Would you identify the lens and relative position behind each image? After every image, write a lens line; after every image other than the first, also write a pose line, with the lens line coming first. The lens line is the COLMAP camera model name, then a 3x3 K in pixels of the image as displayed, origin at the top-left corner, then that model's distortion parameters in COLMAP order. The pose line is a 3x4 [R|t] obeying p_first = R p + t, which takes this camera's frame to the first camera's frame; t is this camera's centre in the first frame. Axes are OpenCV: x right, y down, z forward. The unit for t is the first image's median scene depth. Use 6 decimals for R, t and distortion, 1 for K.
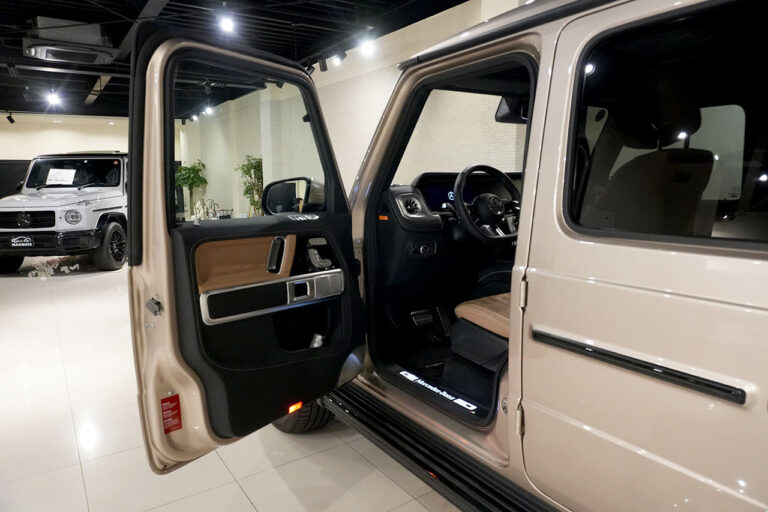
lens RADIAL K [[517.9, 0, 380.7], [0, 517.9, 260.0], [0, 0, 1]] dist [-0.024033, 0.009292]
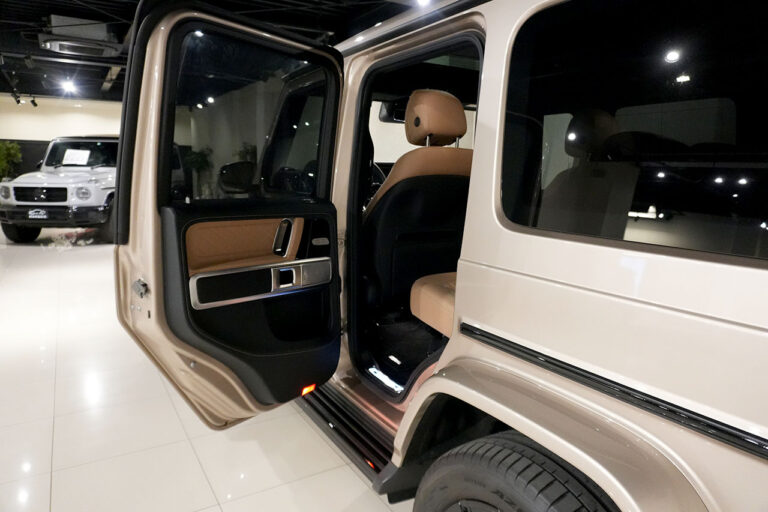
lens RADIAL K [[517.9, 0, 384.2], [0, 517.9, 258.5], [0, 0, 1]] dist [-0.024033, 0.009292]
pose [[0.998451, 0.037716, -0.040913, 0.097510], [-0.037055, 0.999172, 0.016812, 0.013429], [0.041513, -0.015270, 0.999021, -0.083024]]
